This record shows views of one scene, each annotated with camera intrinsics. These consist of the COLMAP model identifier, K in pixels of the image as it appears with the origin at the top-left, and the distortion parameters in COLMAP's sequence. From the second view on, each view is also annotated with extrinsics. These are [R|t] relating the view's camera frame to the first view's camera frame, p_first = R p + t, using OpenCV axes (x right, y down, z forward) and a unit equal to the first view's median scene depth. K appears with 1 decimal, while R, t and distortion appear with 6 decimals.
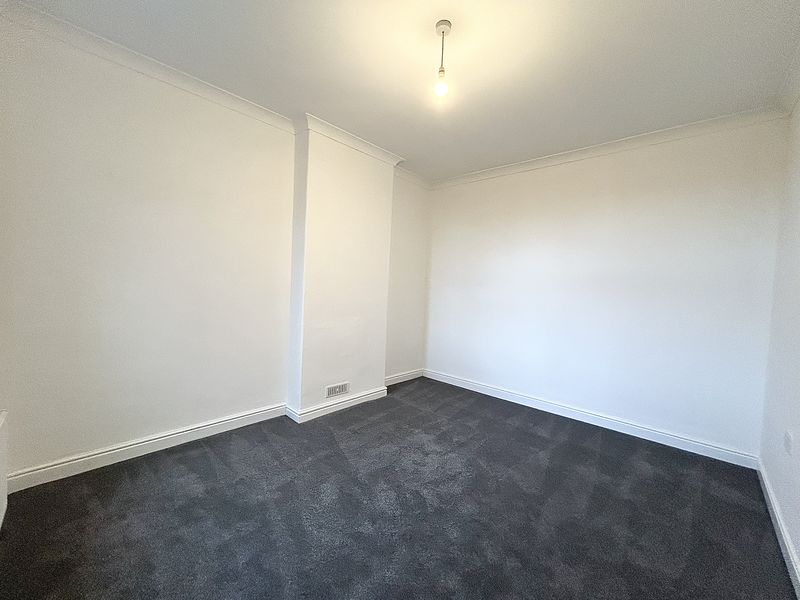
lens RADIAL K [[320.5, 0, 398.2], [0, 320.5, 299.0], [0, 0, 1]] dist [-0.002331, 0.000473]
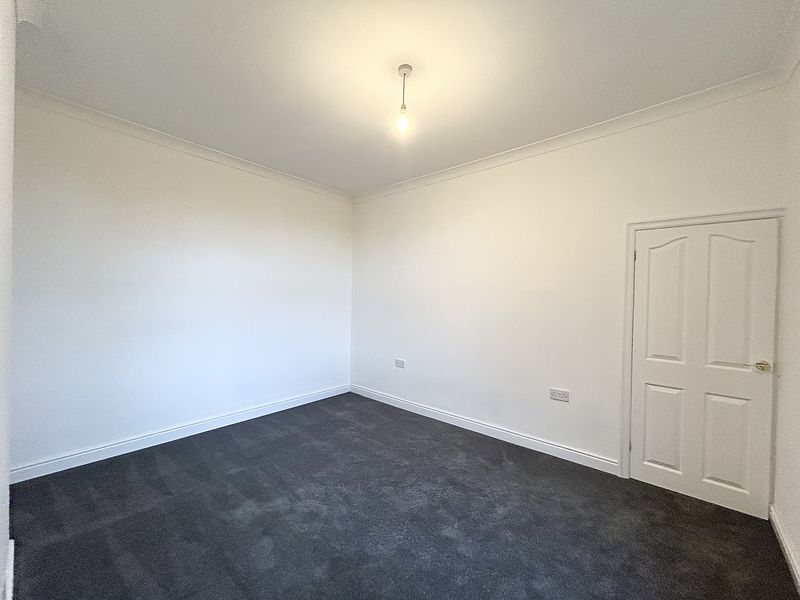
lens RADIAL K [[320.5, 0, 398.2], [0, 320.5, 299.0], [0, 0, 1]] dist [-0.002331, 0.000473]
pose [[-0.036518, -0.046863, 0.998234, -0.705437], [0.020262, 0.998660, 0.047625, -0.084771], [-0.999128, 0.021965, -0.035520, 0.742688]]
